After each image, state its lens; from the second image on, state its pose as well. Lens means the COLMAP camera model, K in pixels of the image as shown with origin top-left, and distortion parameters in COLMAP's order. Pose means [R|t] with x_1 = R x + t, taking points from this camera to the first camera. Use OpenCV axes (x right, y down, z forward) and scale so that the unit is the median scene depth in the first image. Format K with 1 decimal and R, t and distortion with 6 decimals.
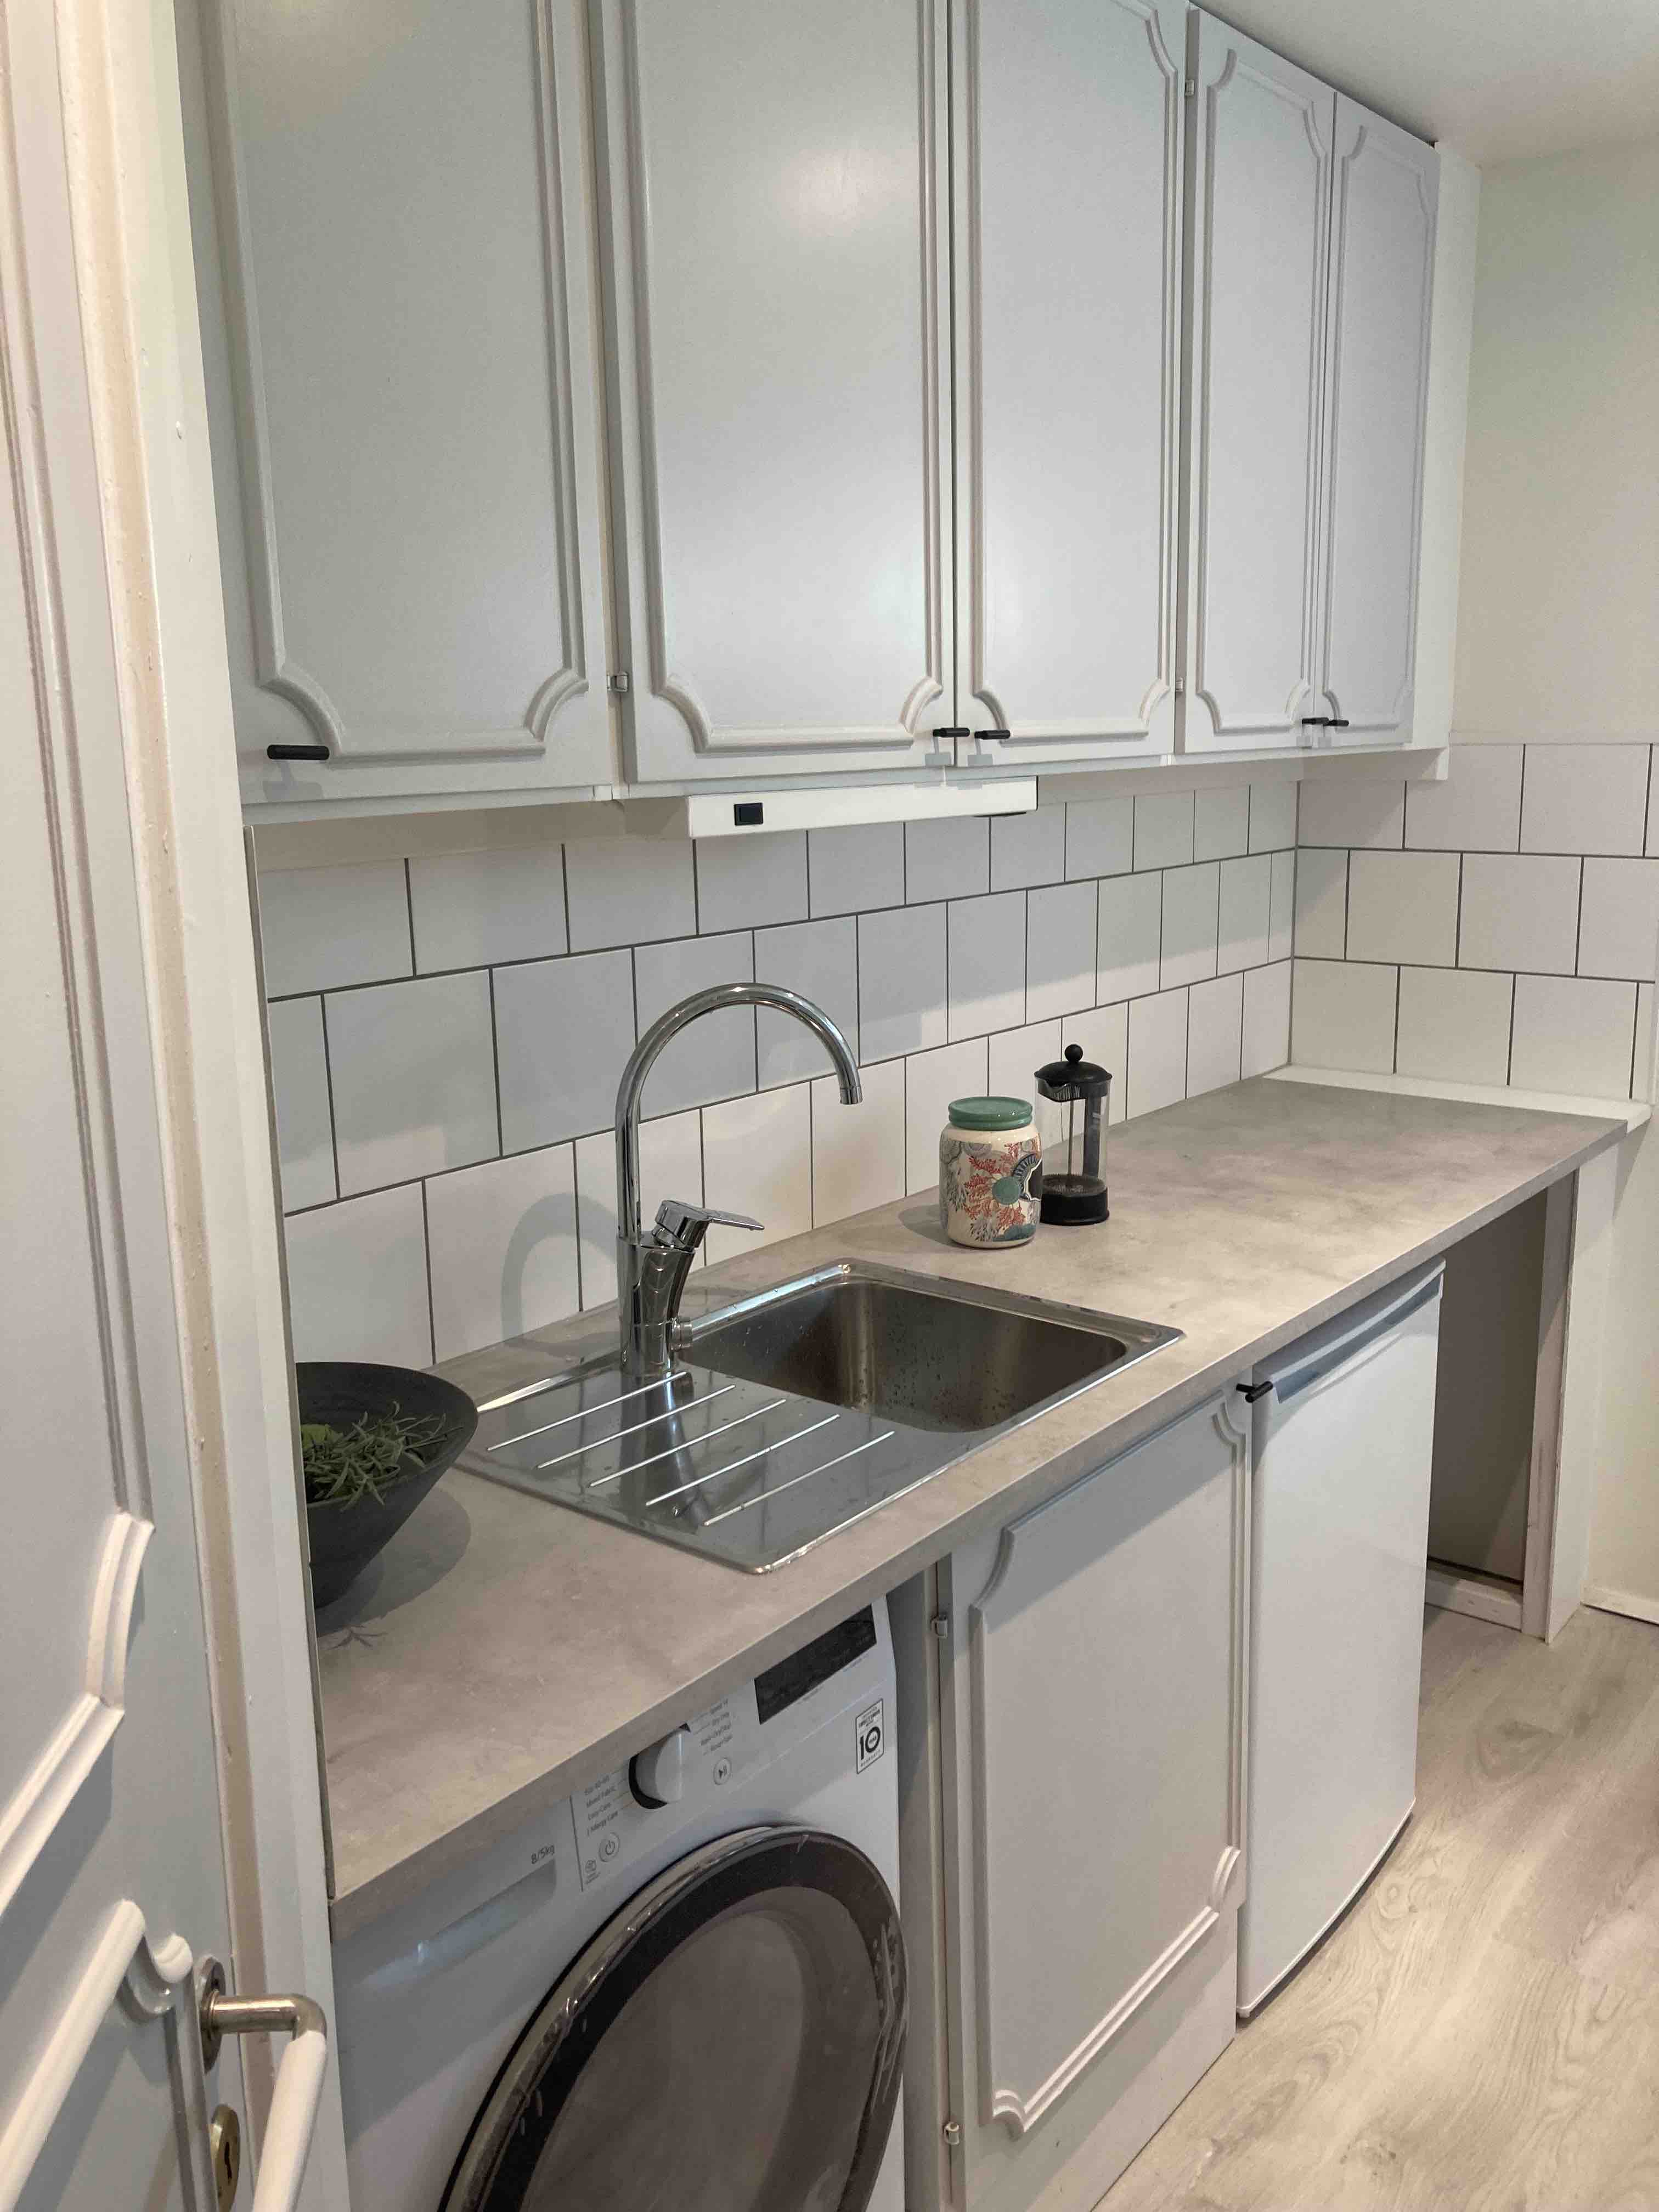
lens RADIAL K [[1815.8, 0, 846.6], [0, 1815.8, 1076.6], [0, 0, 1]] dist [0.041370, -0.052729]
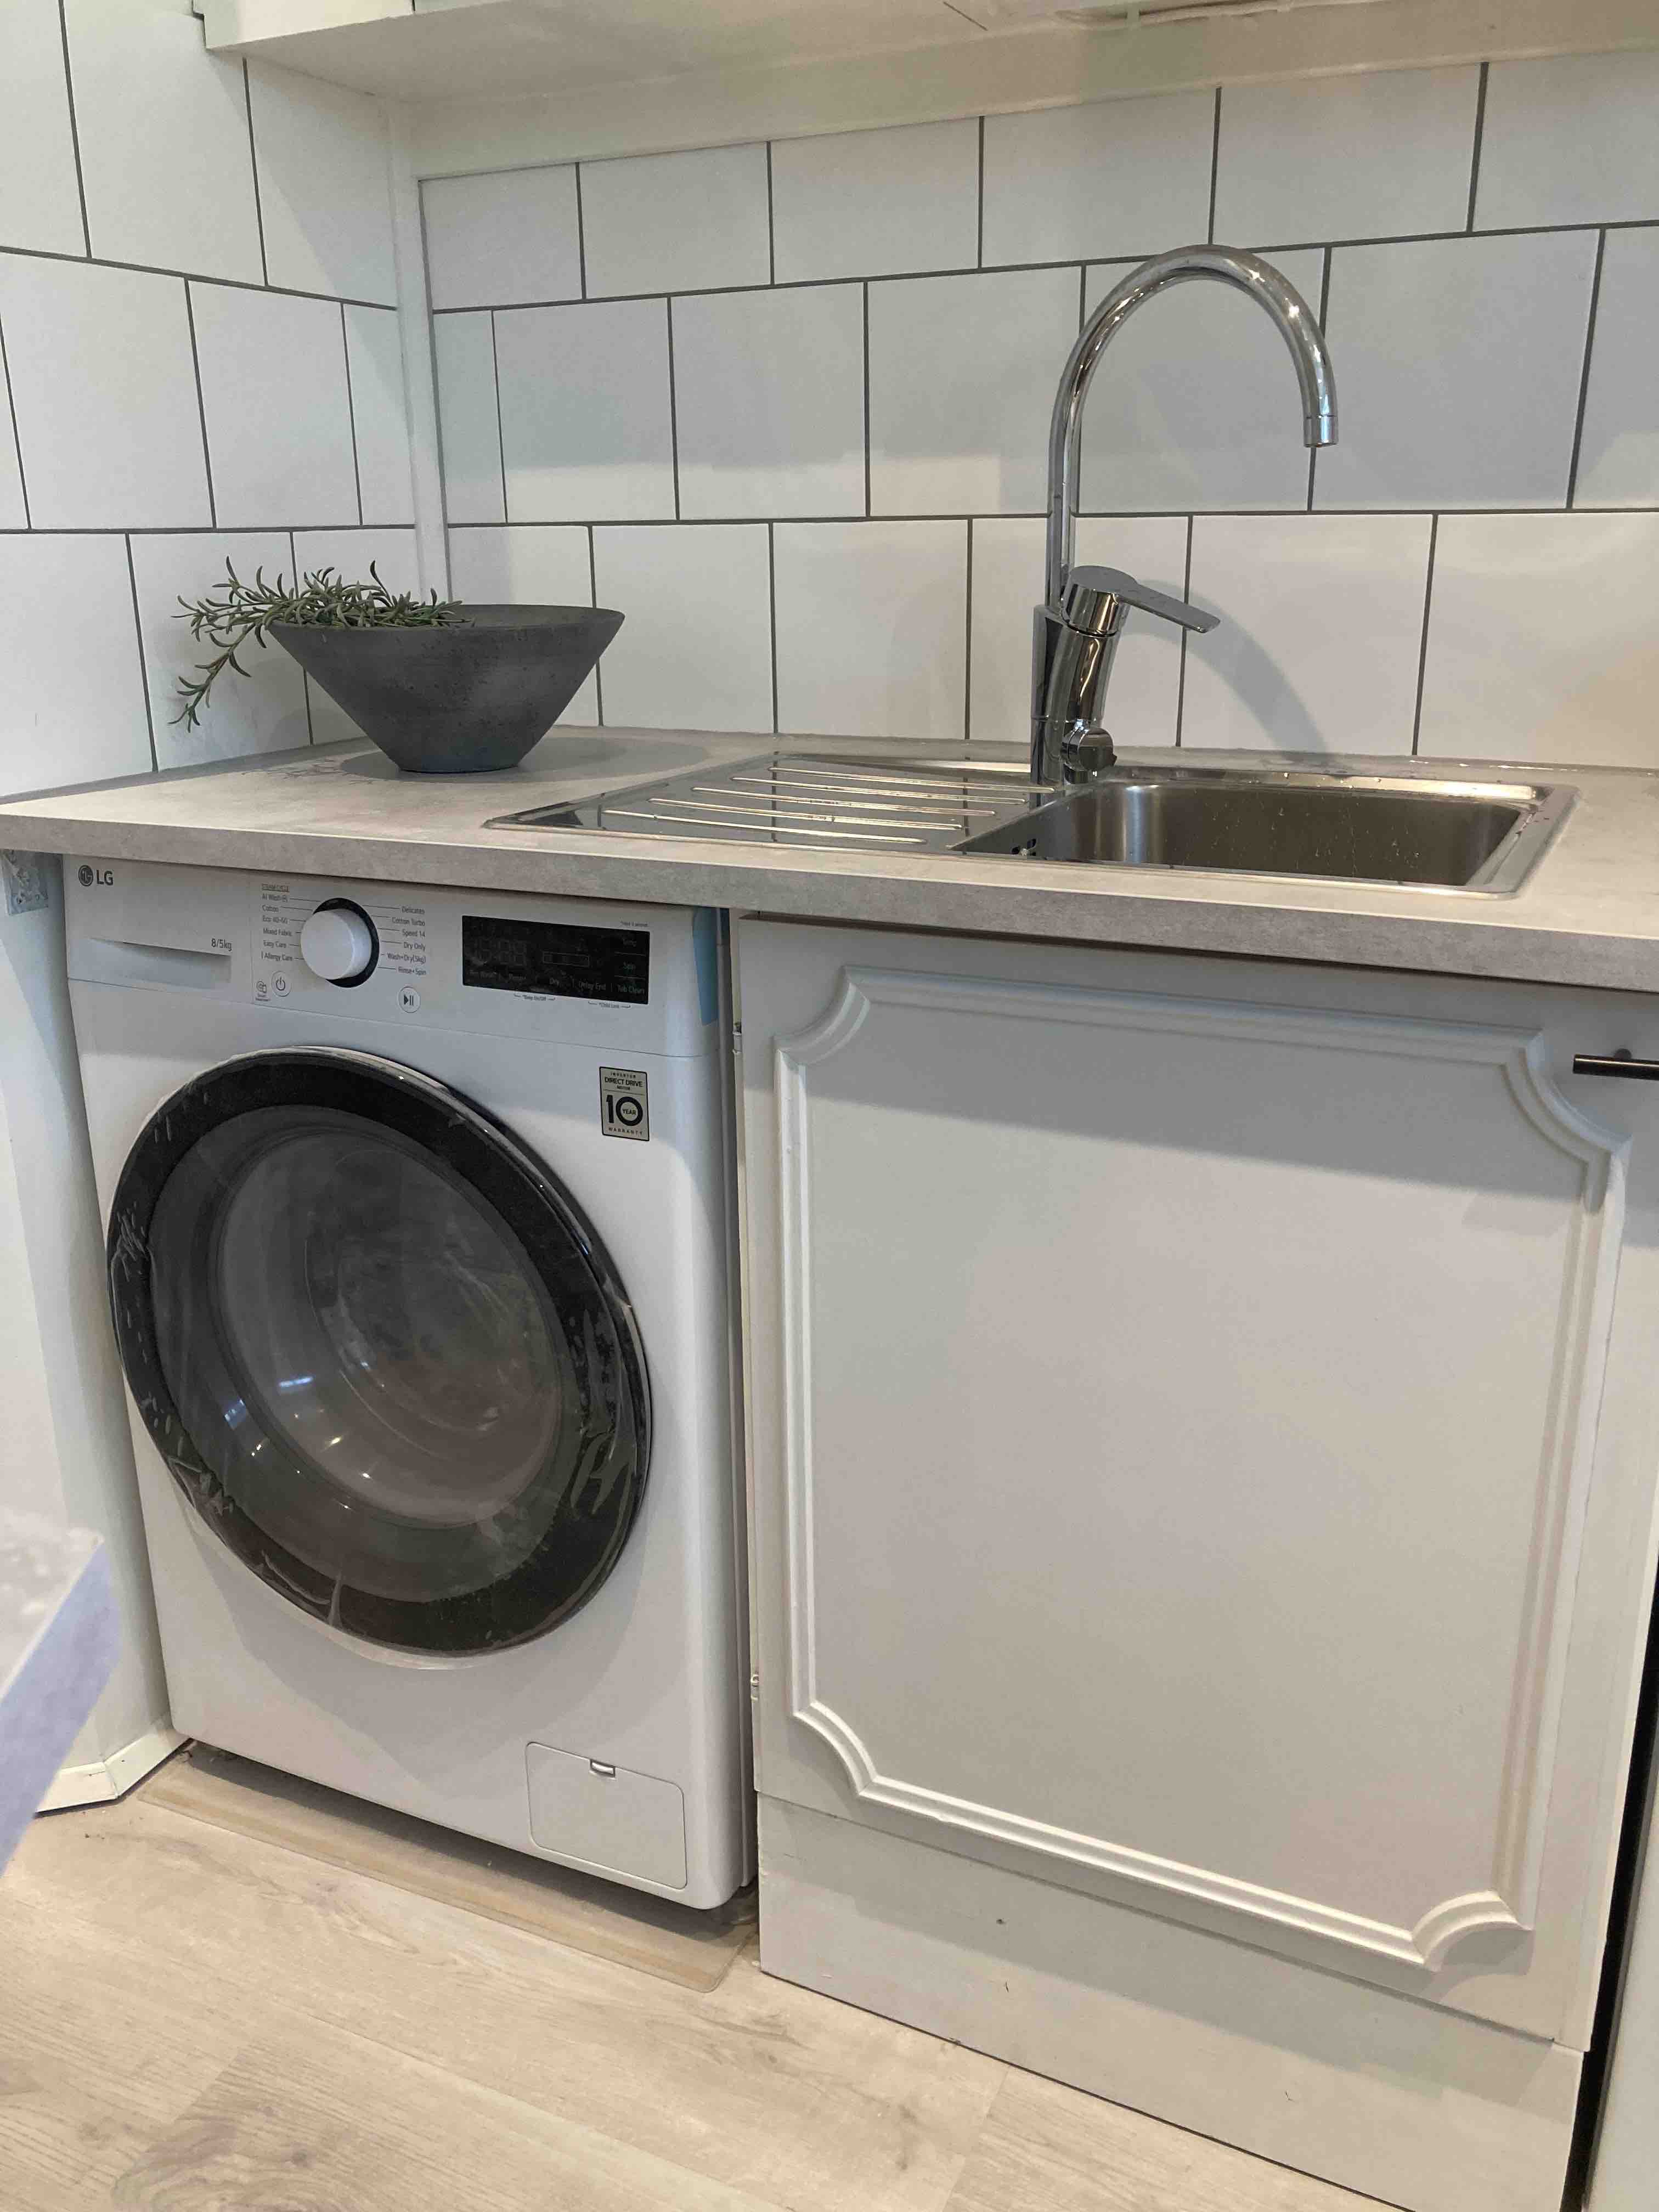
lens RADIAL K [[1815.8, 0, 824.1], [0, 1815.8, 1116.0], [0, 0, 1]] dist [0.041370, -0.052729]
pose [[0.231141, 0.320221, -0.918712, 0.608351], [-0.182383, 0.941805, 0.282384, 0.084144], [0.955673, 0.102287, 0.276093, 0.645439]]
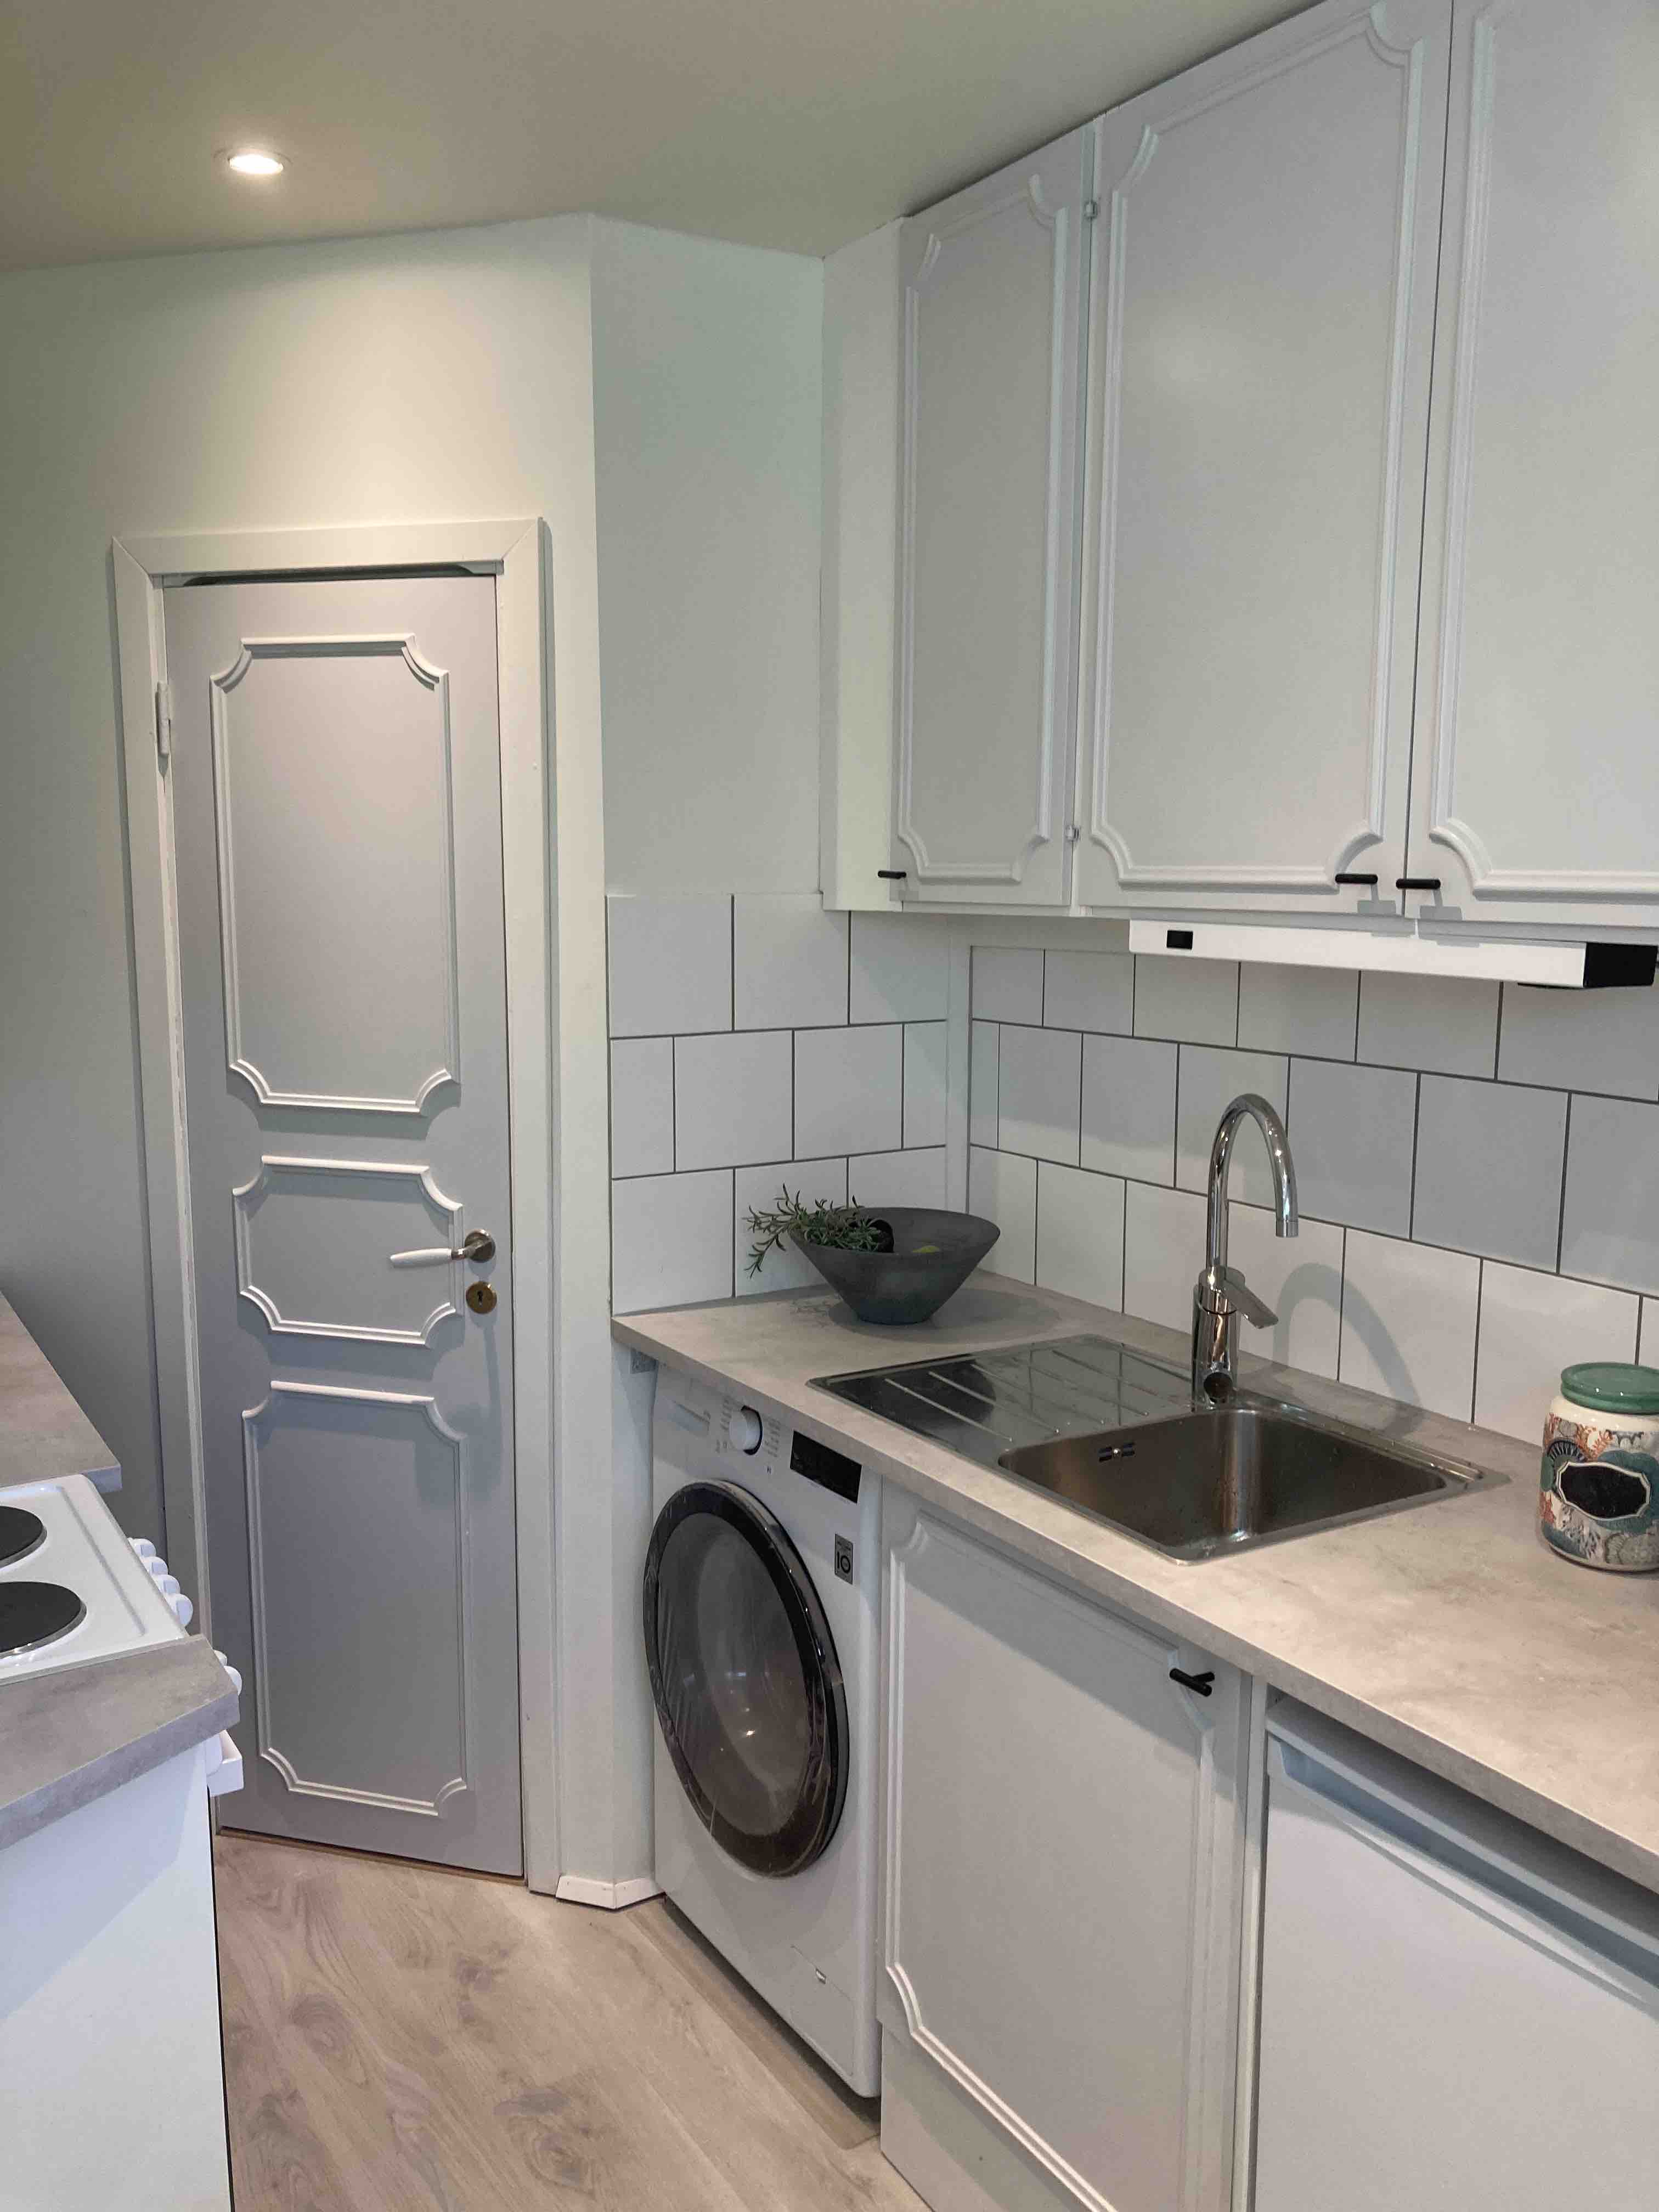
lens RADIAL K [[1815.8, 0, 819.8], [0, 1815.8, 1122.3], [0, 0, 1]] dist [0.041370, -0.052729]
pose [[-0.341953, 0.154009, -0.927011, 0.981064], [-0.176856, 0.958304, 0.224446, -0.219100], [0.922925, 0.240697, -0.300457, 1.003008]]
